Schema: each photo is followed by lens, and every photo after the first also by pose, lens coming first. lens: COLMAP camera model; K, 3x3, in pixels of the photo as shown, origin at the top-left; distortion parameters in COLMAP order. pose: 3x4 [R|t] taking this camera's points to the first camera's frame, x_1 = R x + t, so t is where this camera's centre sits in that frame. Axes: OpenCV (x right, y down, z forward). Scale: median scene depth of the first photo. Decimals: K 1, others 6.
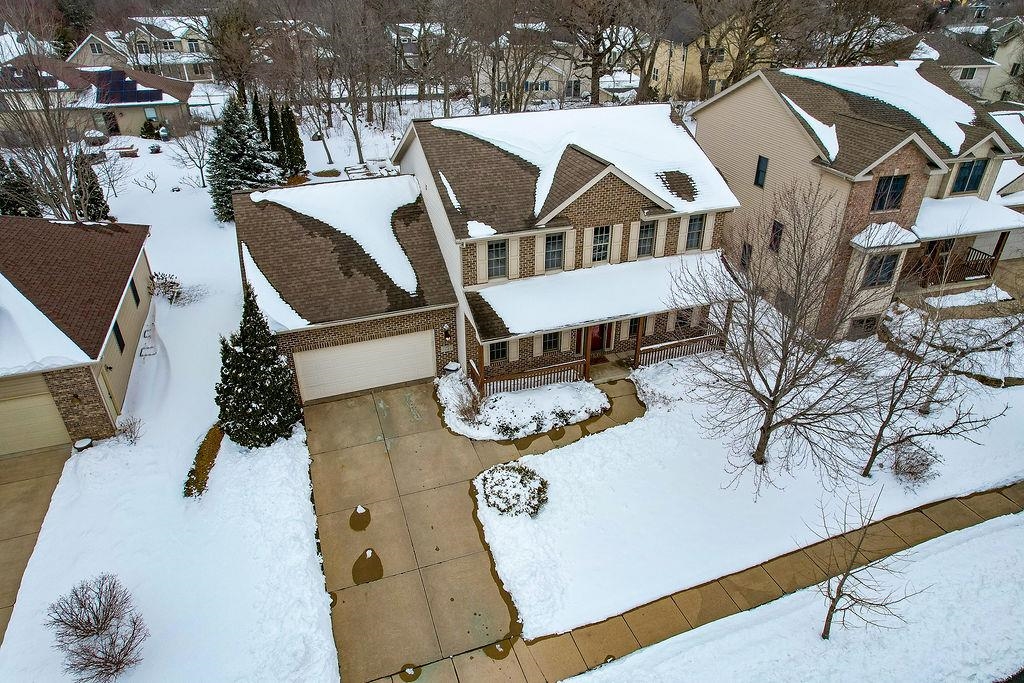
lens RADIAL K [[655.0, 0, 519.2], [0, 655.0, 344.8], [0, 0, 1]] dist [-0.076134, 0.065321]
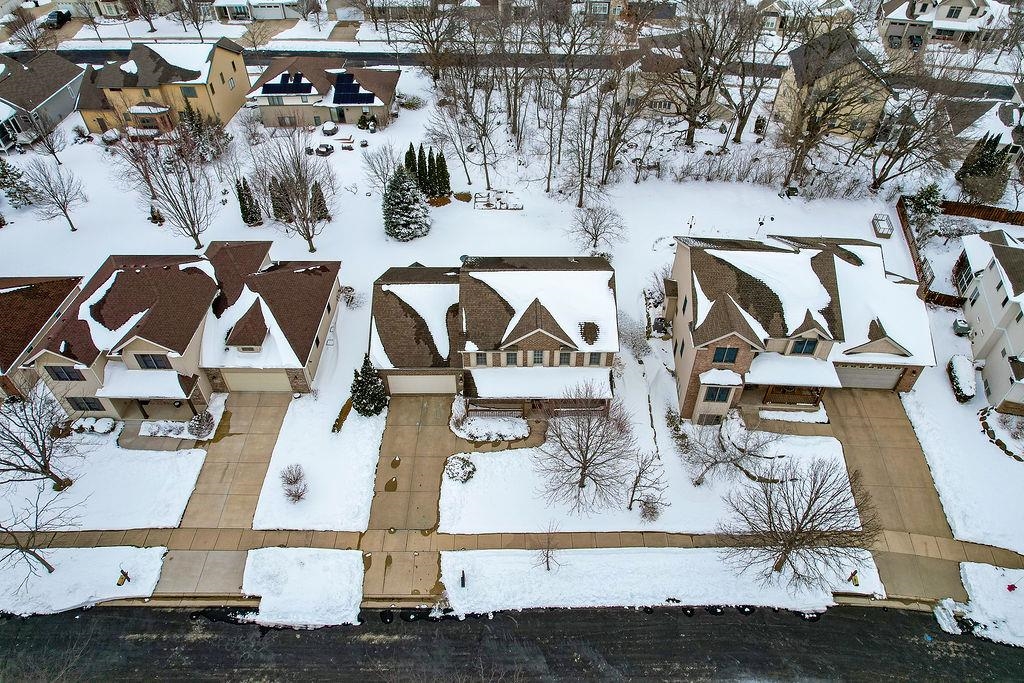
lens RADIAL K [[655.0, 0, 519.2], [0, 655.0, 344.8], [0, 0, 1]] dist [-0.076134, 0.065321]
pose [[0.939524, 0.231215, -0.252655, 0.568118], [-0.171098, 0.955934, 0.238572, -0.659023], [0.296683, -0.180915, 0.937683, -0.845611]]
